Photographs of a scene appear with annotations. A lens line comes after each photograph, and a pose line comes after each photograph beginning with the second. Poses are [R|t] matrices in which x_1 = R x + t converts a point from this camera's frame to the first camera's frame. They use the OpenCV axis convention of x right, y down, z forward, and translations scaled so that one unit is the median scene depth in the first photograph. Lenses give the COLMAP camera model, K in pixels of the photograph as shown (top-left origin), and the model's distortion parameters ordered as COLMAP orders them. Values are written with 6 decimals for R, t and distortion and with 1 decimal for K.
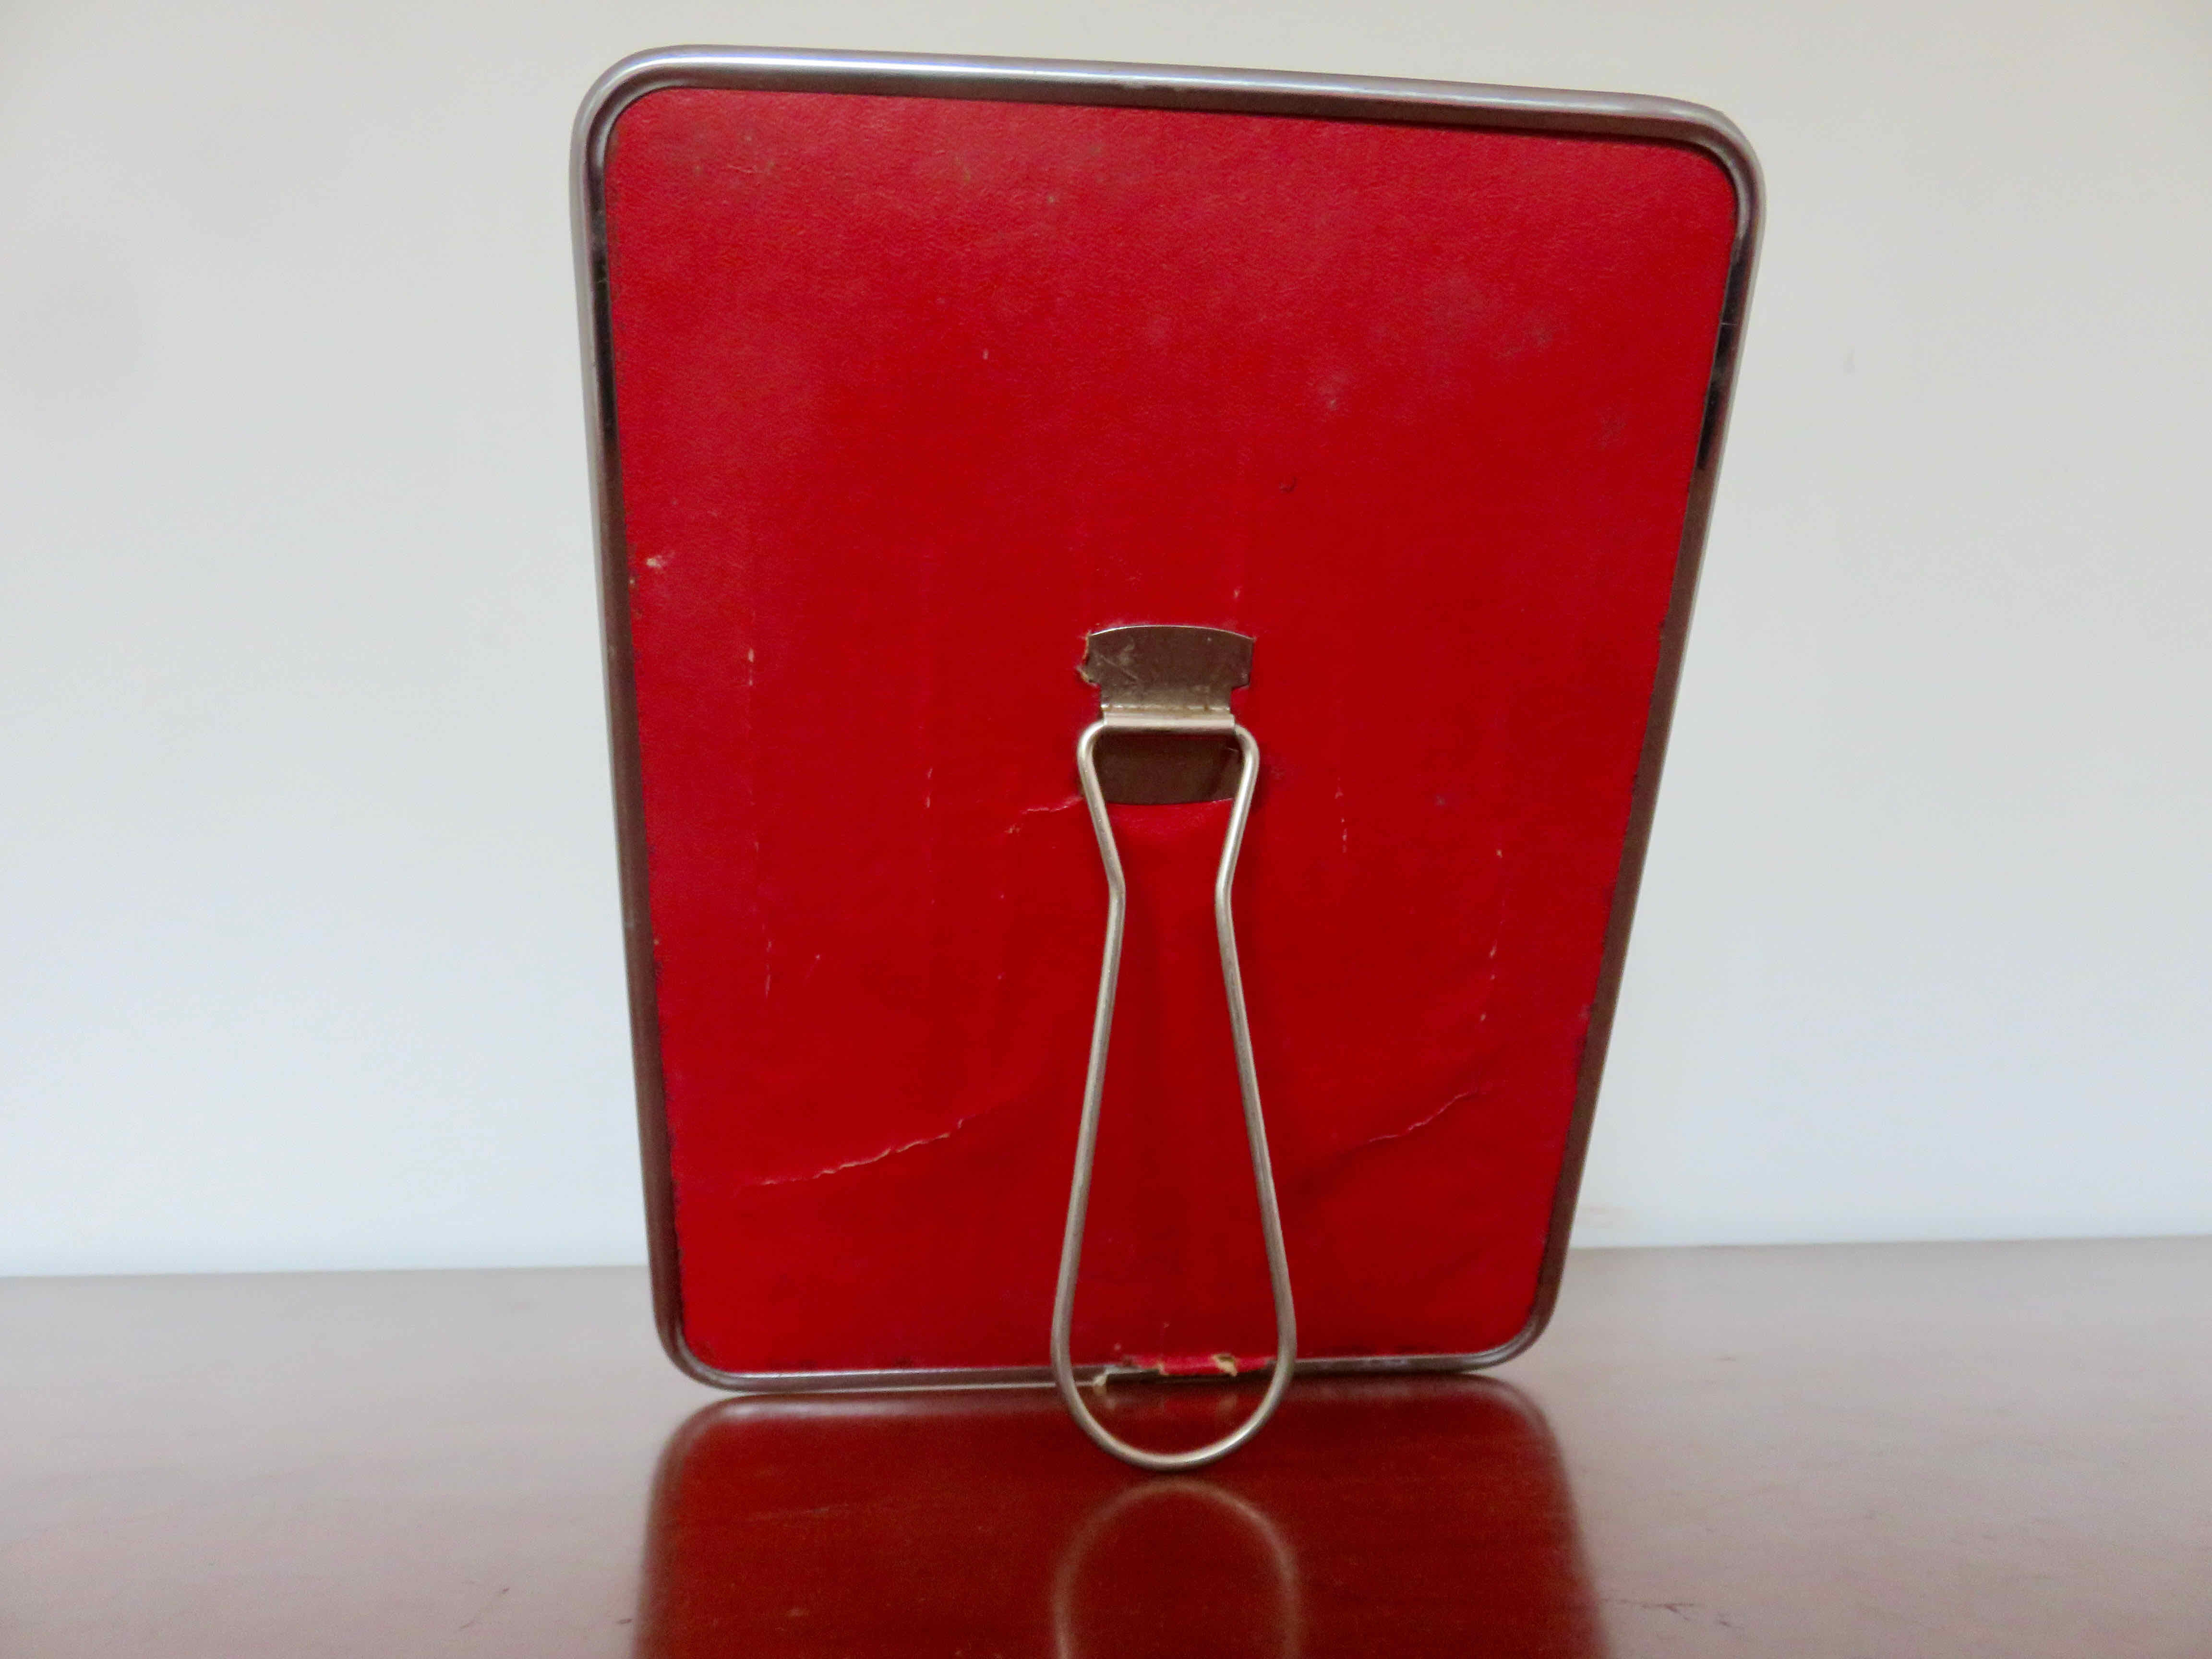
lens RADIAL K [[1647.5, 0, 1105.4], [0, 1647.5, 808.9], [0, 0, 1]] dist [0.001244, -0.012623]
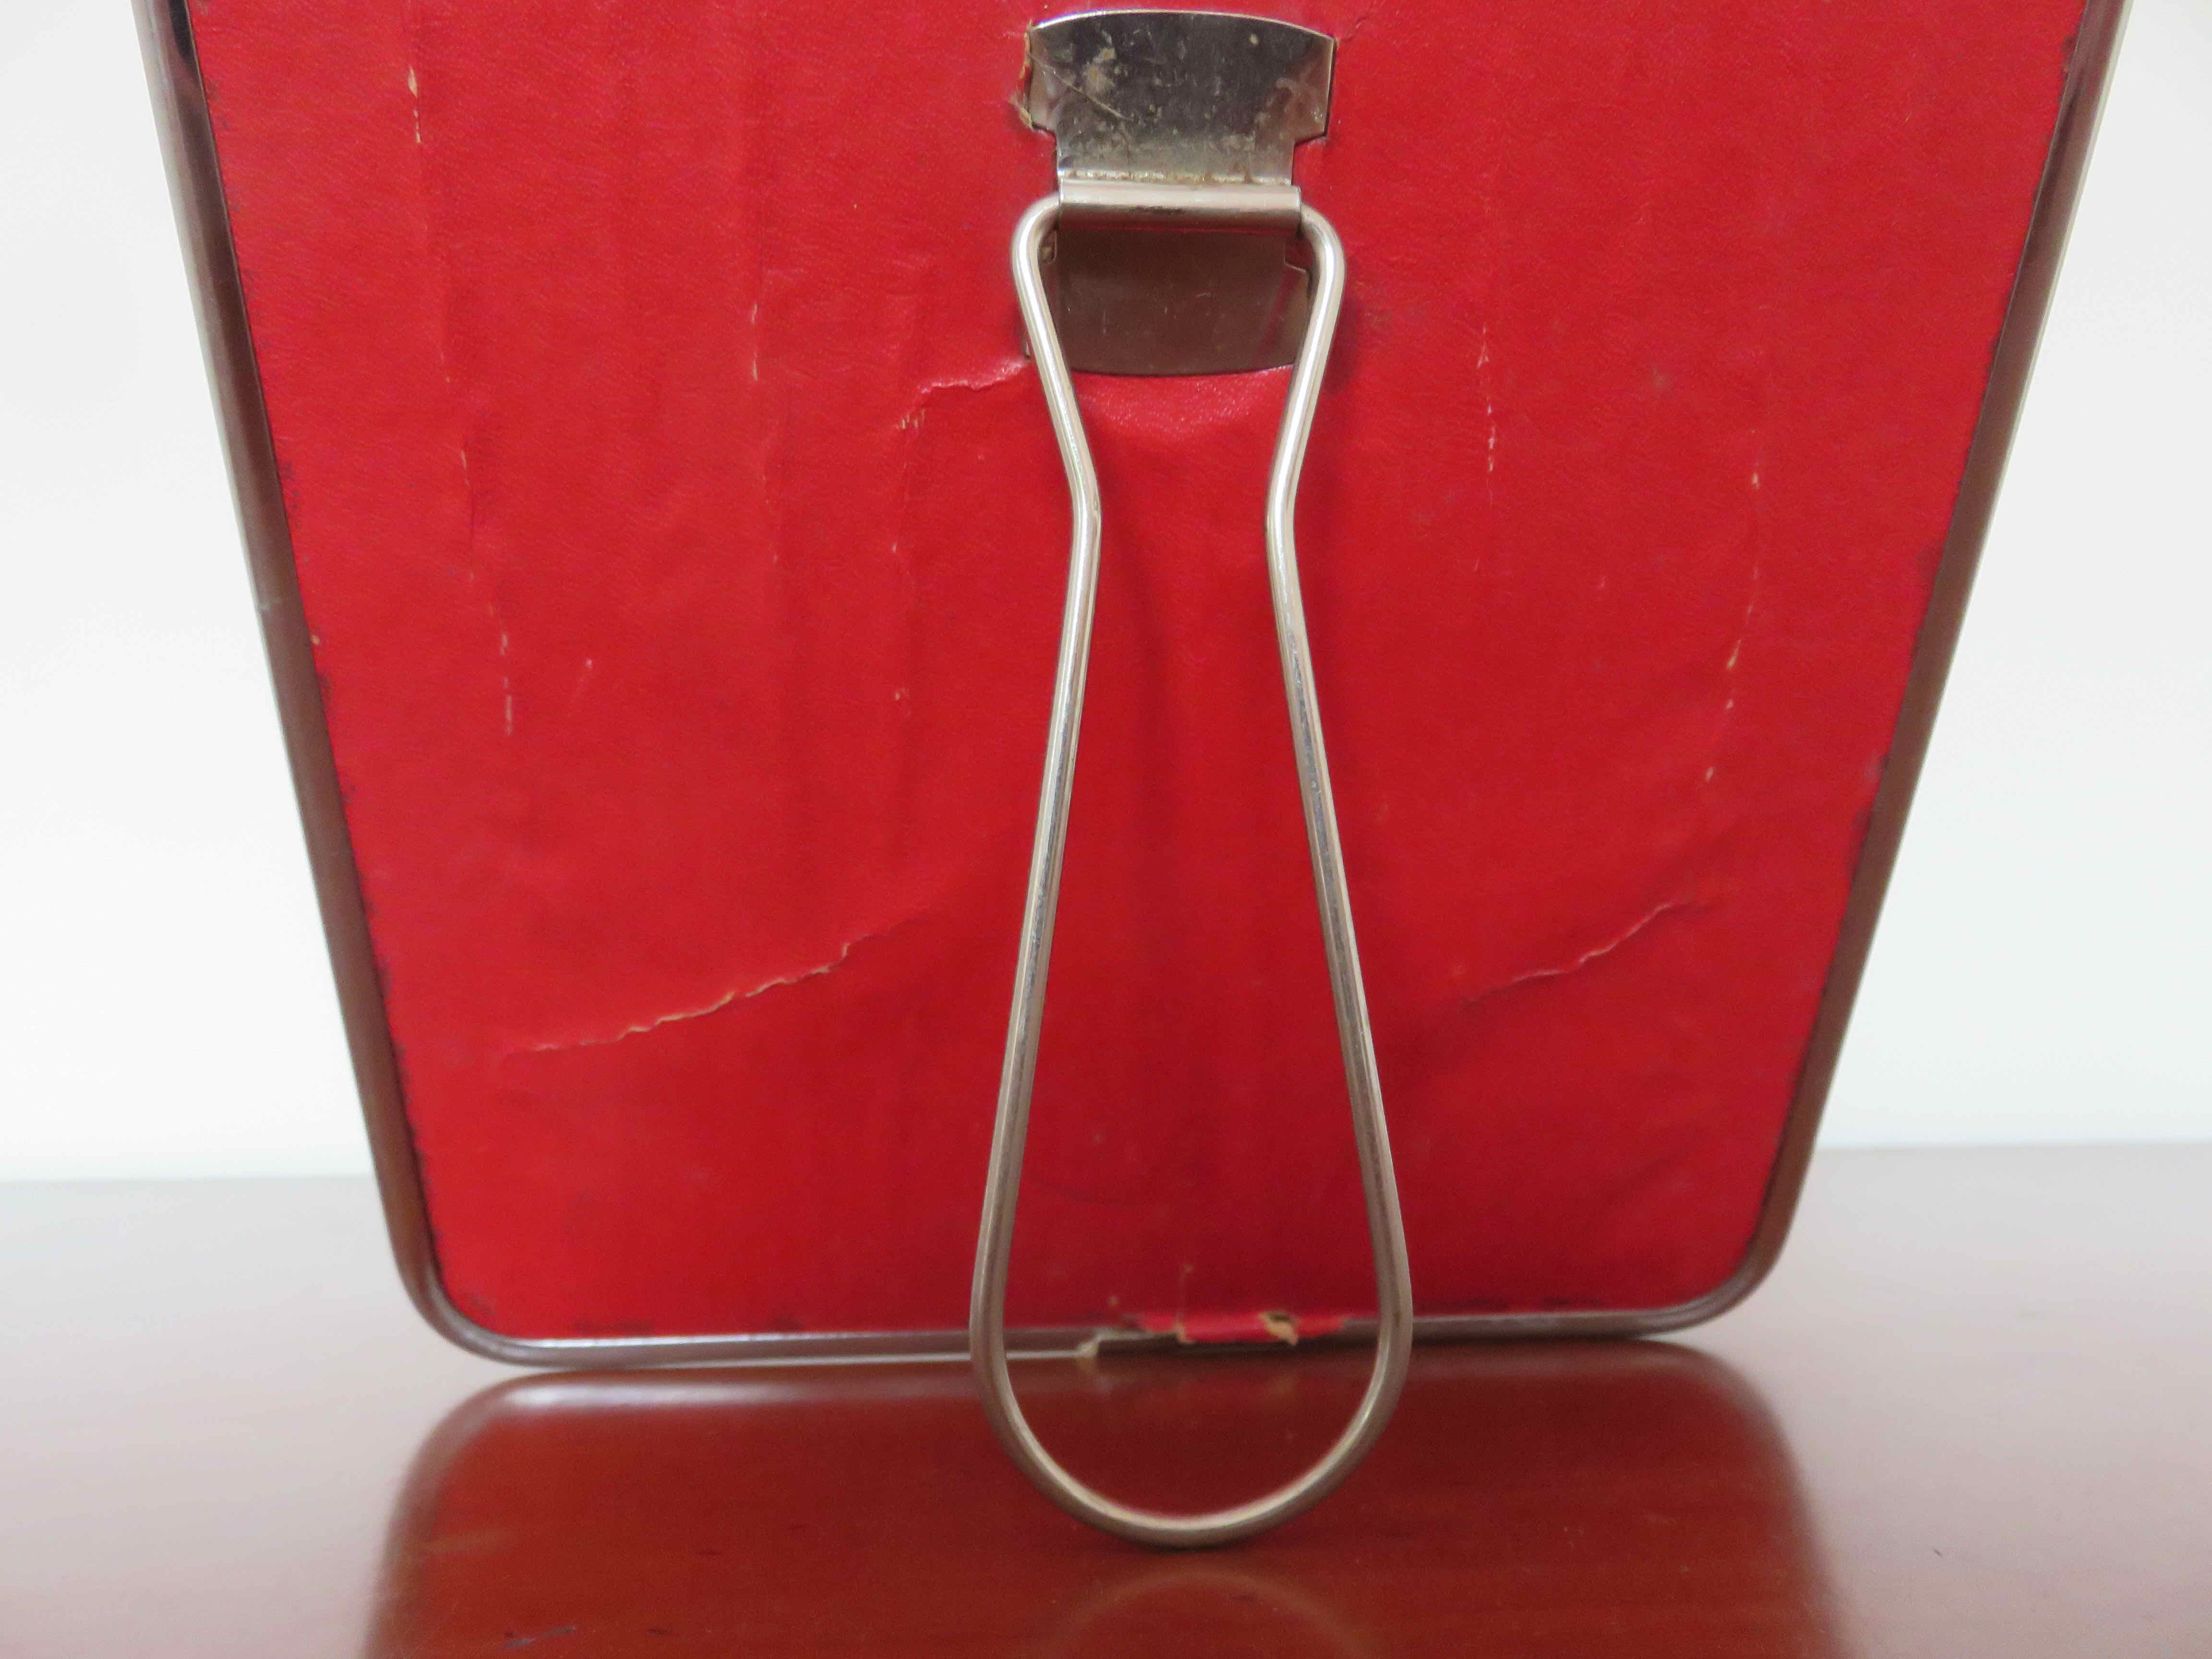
lens RADIAL K [[1647.5, 0, 1102.5], [0, 1647.5, 847.0], [0, 0, 1]] dist [0.001244, -0.012623]
pose [[0.999555, -0.005382, -0.029344, 0.025006], [0.007489, 0.997364, 0.072175, 0.109338], [0.028878, -0.072363, 0.996960, 0.395130]]
